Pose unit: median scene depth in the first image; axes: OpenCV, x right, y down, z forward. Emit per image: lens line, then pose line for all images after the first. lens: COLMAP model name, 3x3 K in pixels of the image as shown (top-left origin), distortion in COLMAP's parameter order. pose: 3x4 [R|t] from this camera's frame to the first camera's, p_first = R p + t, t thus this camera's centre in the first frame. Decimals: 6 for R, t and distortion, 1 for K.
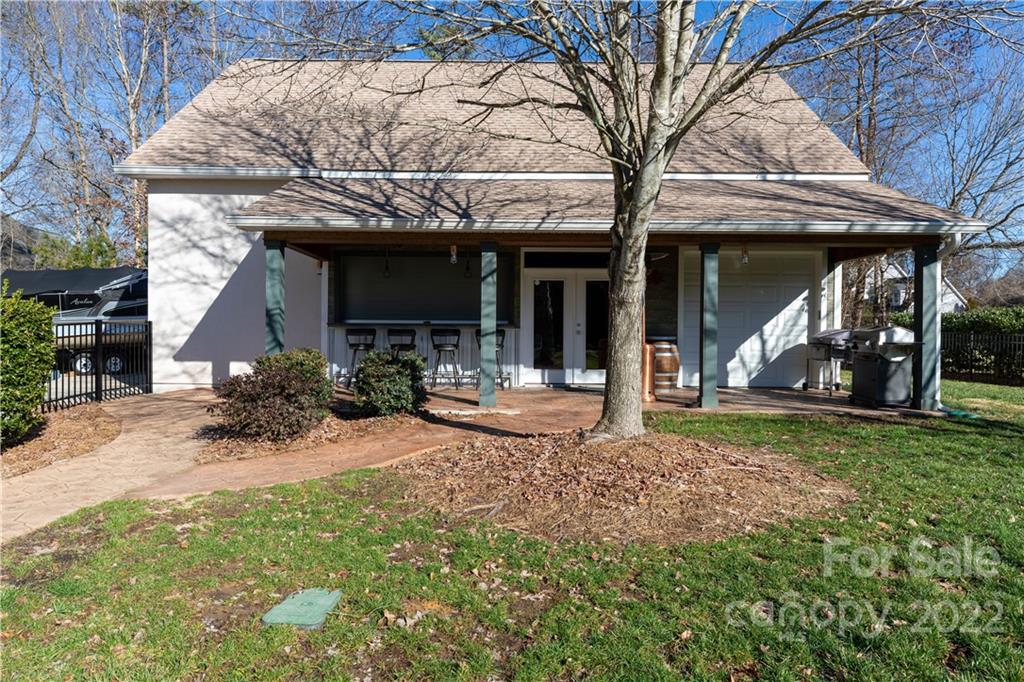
lens RADIAL K [[640.3, 0, 512.2], [0, 640.3, 339.1], [0, 0, 1]] dist [0.010310, 0.001159]
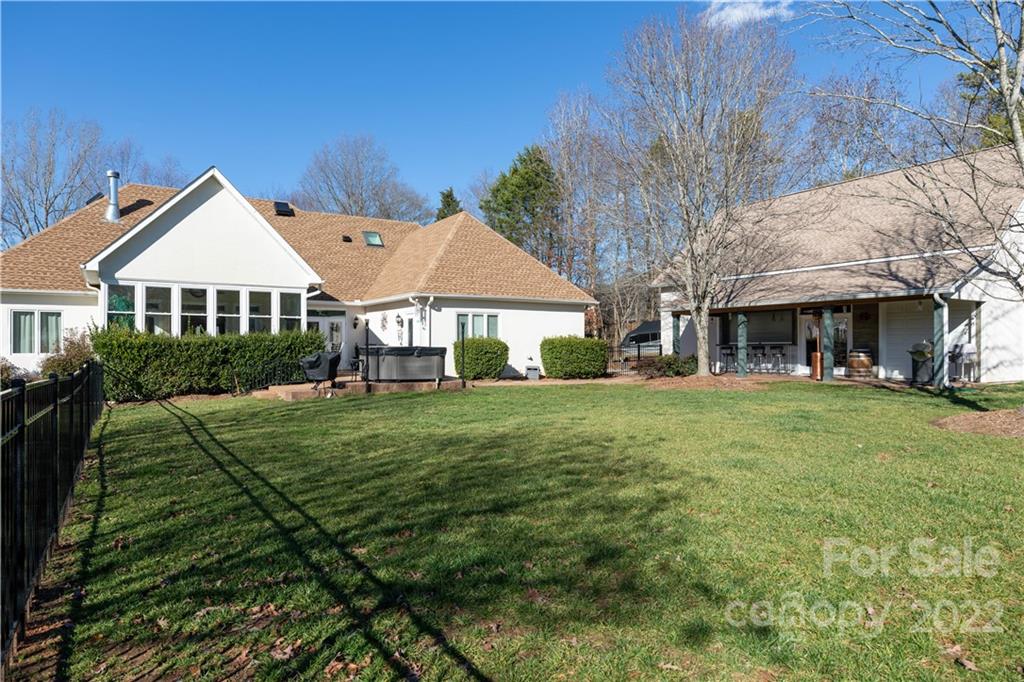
lens RADIAL K [[640.3, 0, 512.1], [0, 640.3, 345.4], [0, 0, 1]] dist [0.010310, 0.001159]
pose [[0.542365, -0.013230, -0.840039, 1.370387], [-0.005445, 0.999800, -0.019261, 0.028638], [0.840125, 0.015020, 0.542185, -0.938458]]
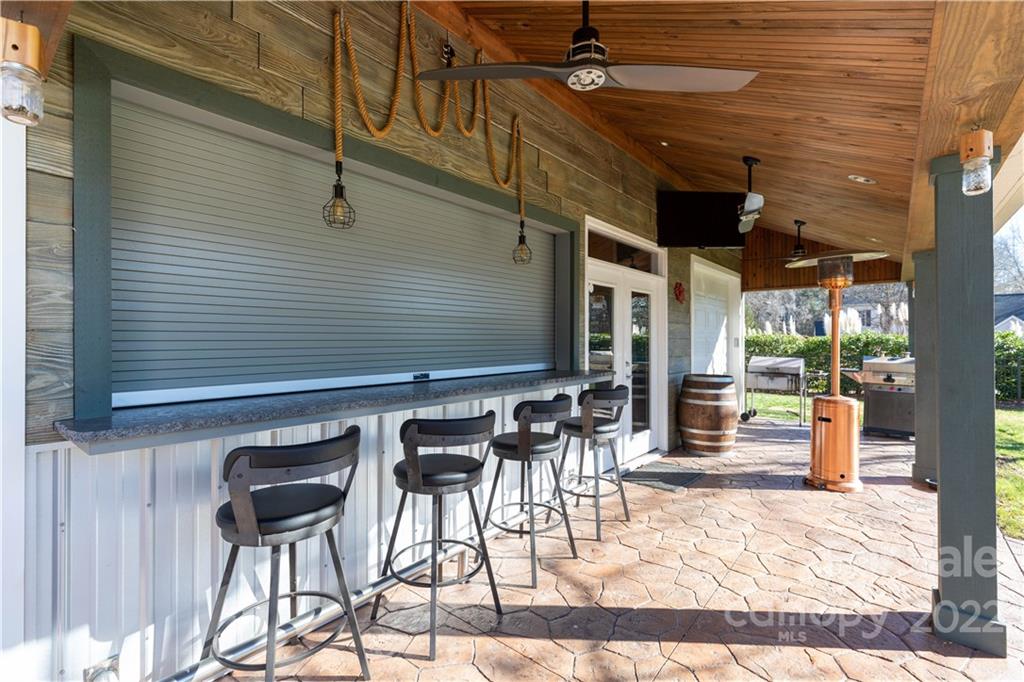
lens RADIAL K [[468.9, 0, 511.2], [0, 468.9, 338.6], [0, 0, 1]] dist [0.000255, 0.000283]
pose [[0.611917, -0.005942, 0.790900, -0.270127], [0.017743, 0.999823, -0.006217, -0.038938], [-0.790723, 0.017837, 0.611914, 0.708618]]
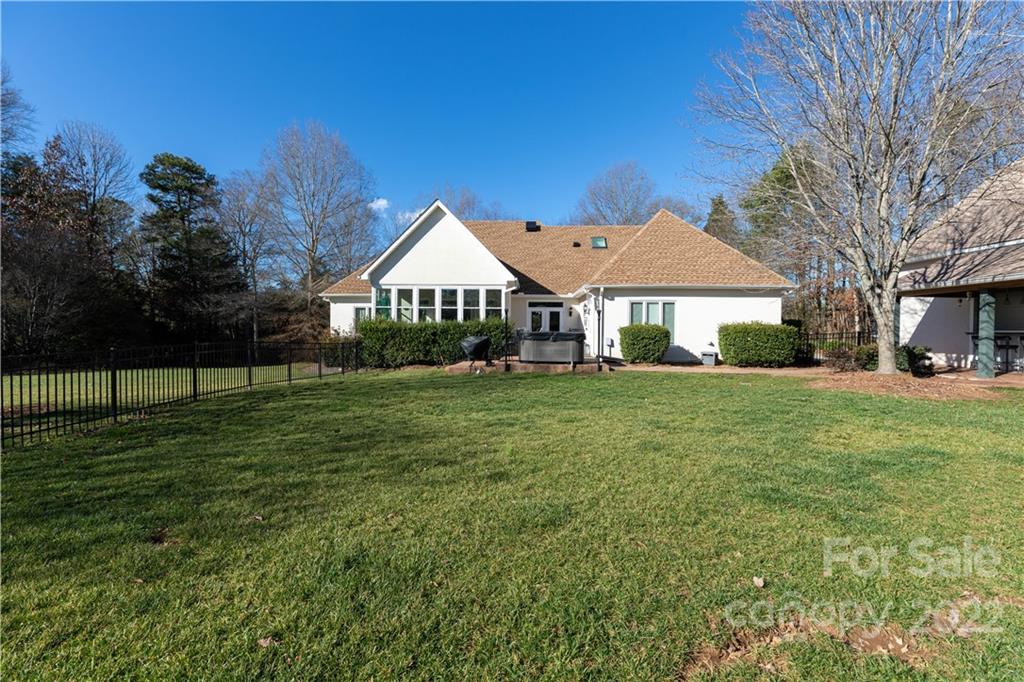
lens RADIAL K [[468.9, 0, 511.1], [0, 468.9, 334.8], [0, 0, 1]] dist [0.000255, 0.000283]
pose [[-0.027880, 0.002631, -0.999608, 1.195163], [-0.021065, 0.999773, 0.003219, 0.004543], [0.999389, 0.021146, -0.027818, -0.279554]]
